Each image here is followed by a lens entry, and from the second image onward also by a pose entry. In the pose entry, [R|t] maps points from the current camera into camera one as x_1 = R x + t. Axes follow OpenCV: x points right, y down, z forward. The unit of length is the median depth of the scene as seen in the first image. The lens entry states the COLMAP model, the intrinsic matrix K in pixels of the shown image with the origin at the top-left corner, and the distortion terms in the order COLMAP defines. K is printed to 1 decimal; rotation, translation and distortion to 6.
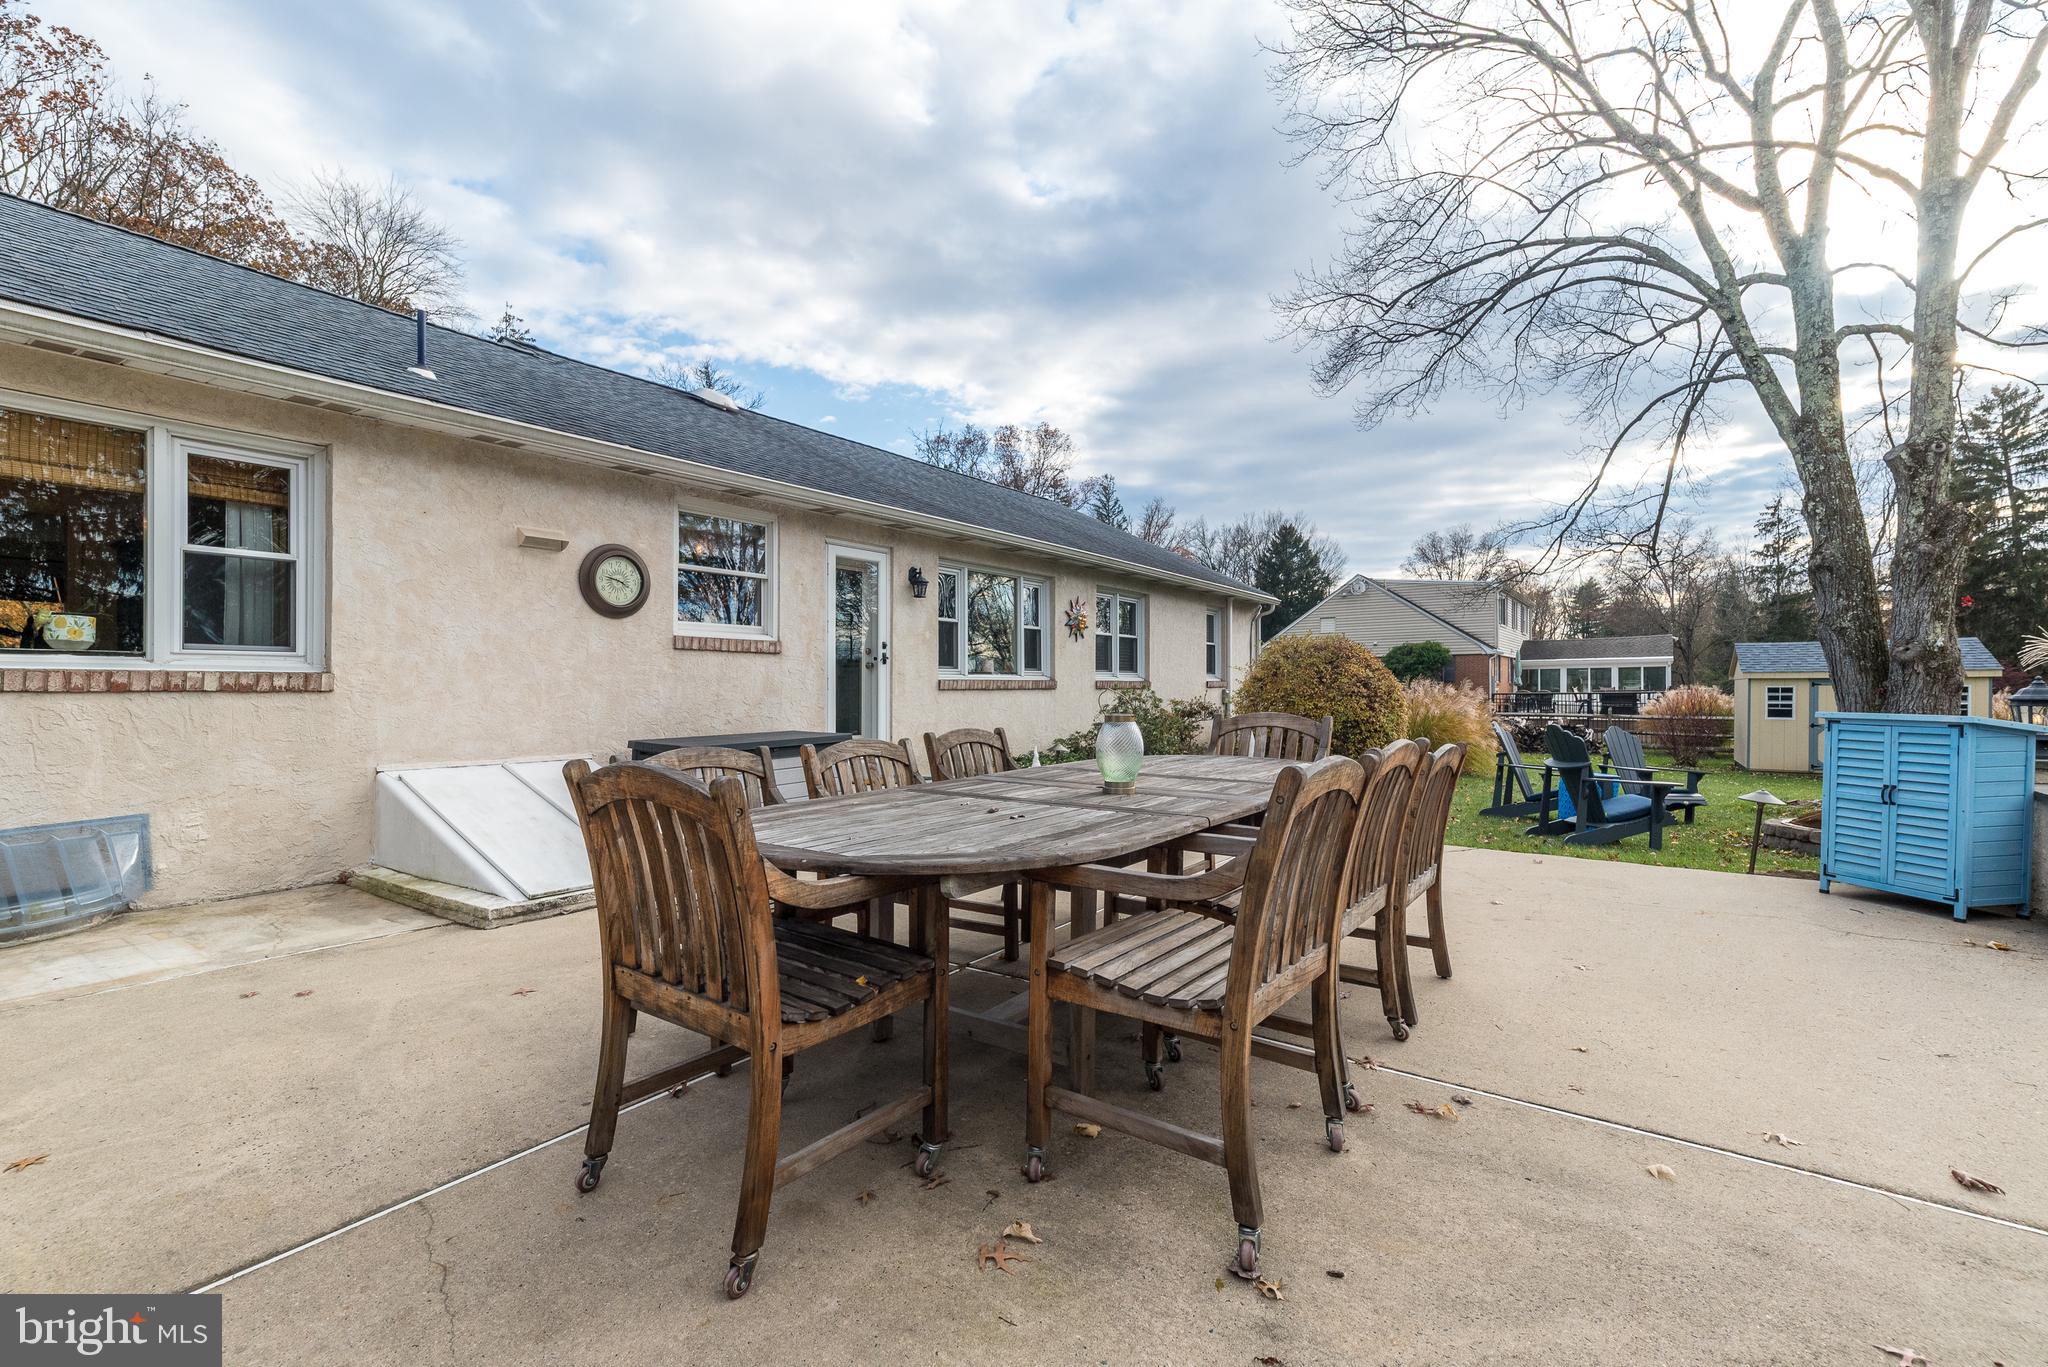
lens RADIAL K [[889.7, 0, 1038.1], [0, 889.7, 709.2], [0, 0, 1]] dist [0.009369, -0.000051]
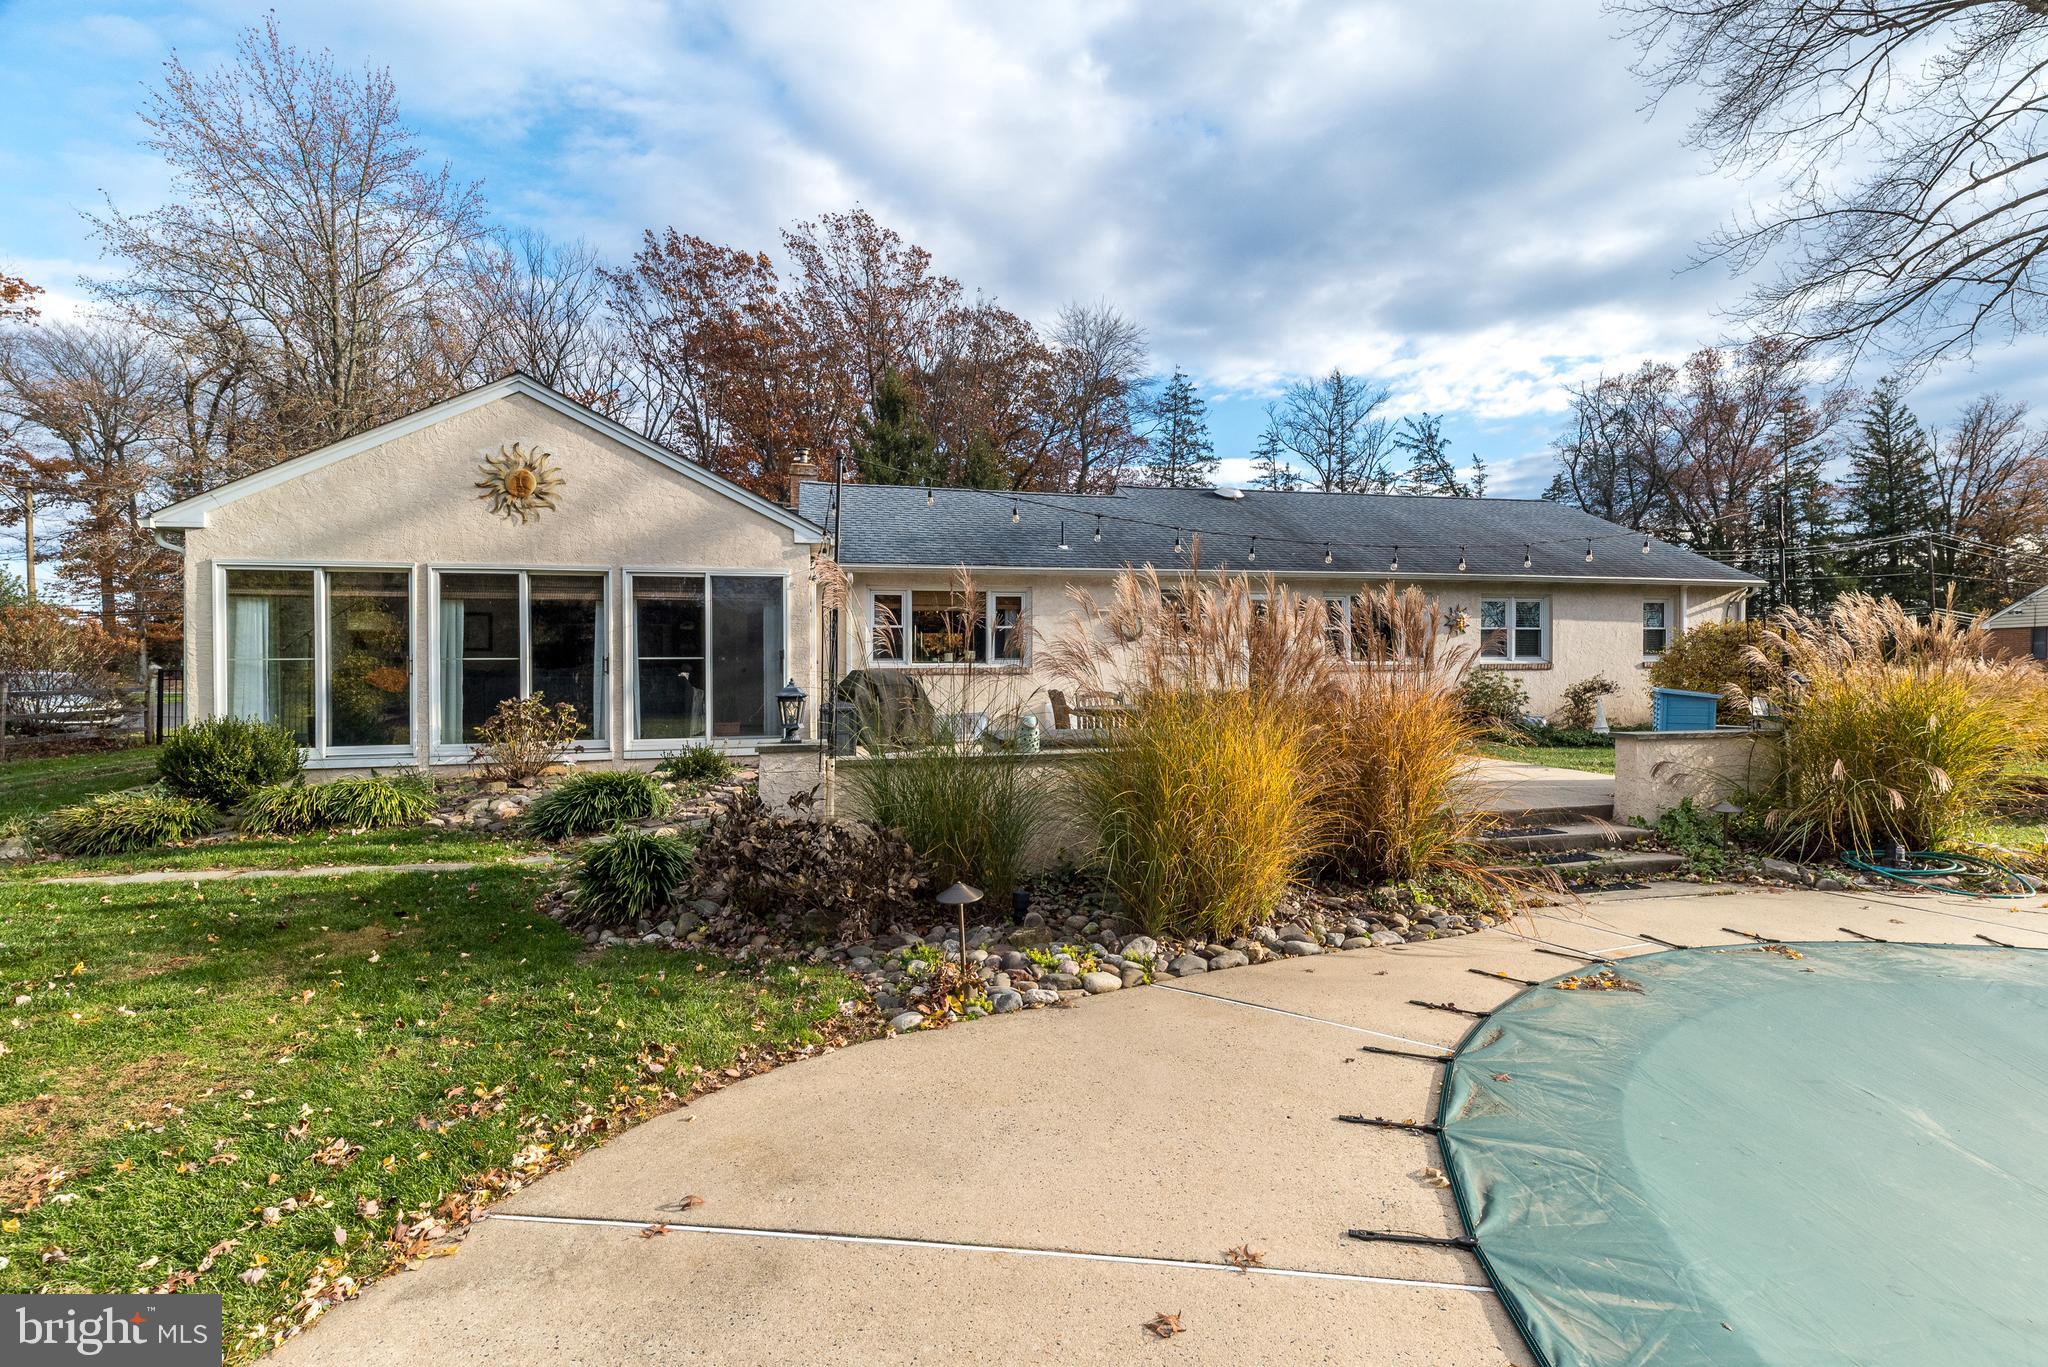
lens RADIAL K [[882.5, 0, 1025.6], [0, 882.5, 673.2], [0, 0, 1]] dist [0.002070, 0.000089]
pose [[0.752462, -0.000696, -0.658635, 0.600042], [-0.010200, 0.999867, -0.012709, 0.007601], [0.658556, 0.016281, 0.752355, -0.645468]]
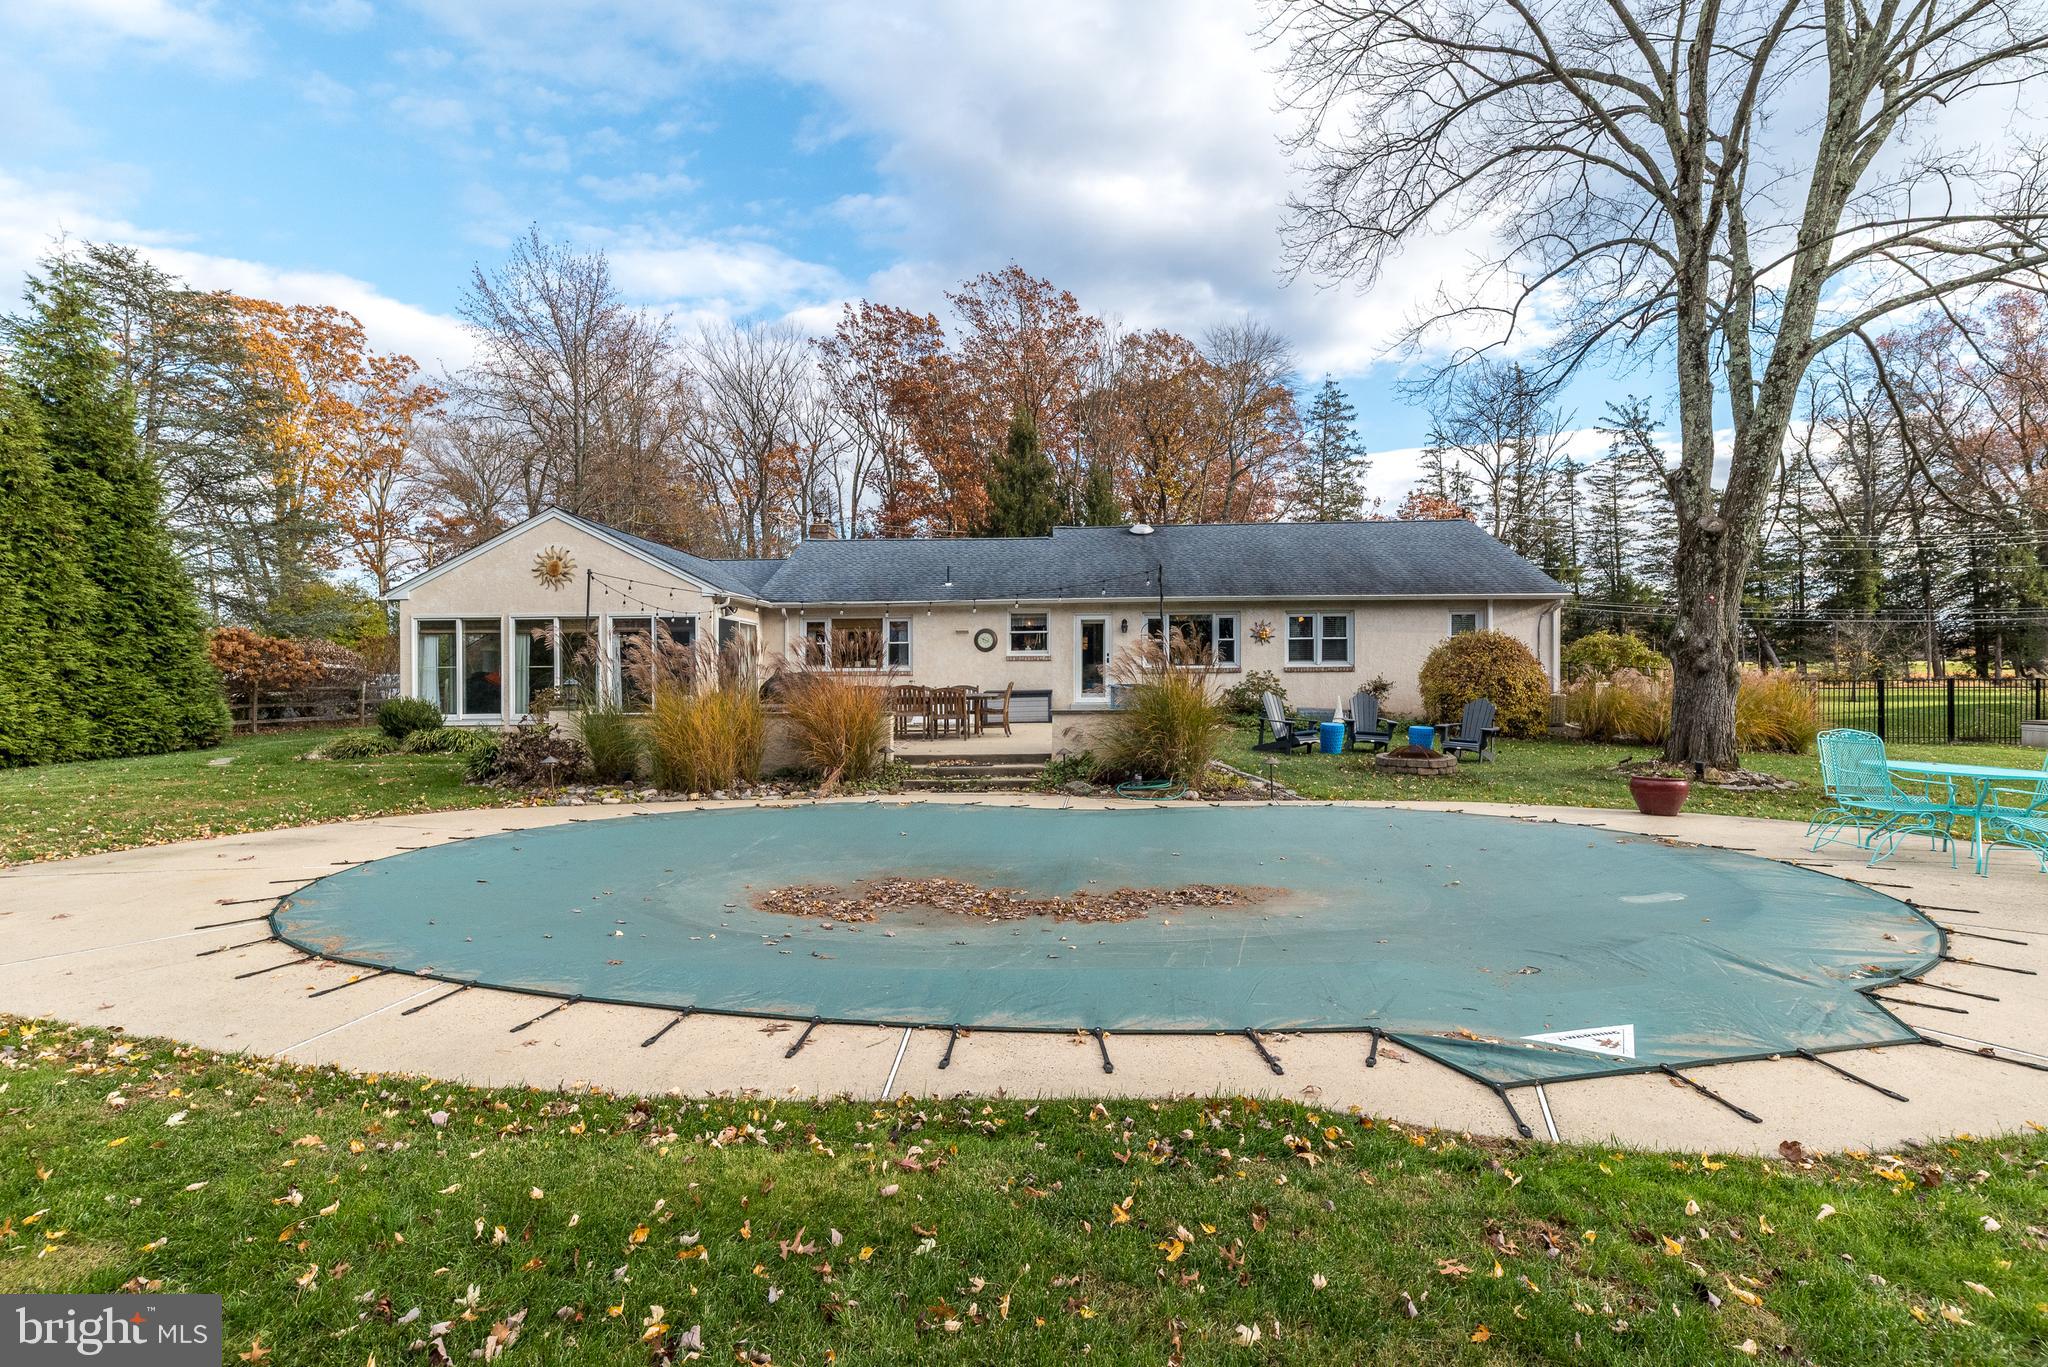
lens RADIAL K [[875.4, 0, 1050.0], [0, 875.4, 674.1], [0, 0, 1]] dist [0.000892, 0.000080]
pose [[0.560897, -0.000766, -0.827886, 1.644491], [-0.013225, 0.999864, -0.009886, 0.003792], [0.827780, 0.016494, 0.560810, -0.410310]]
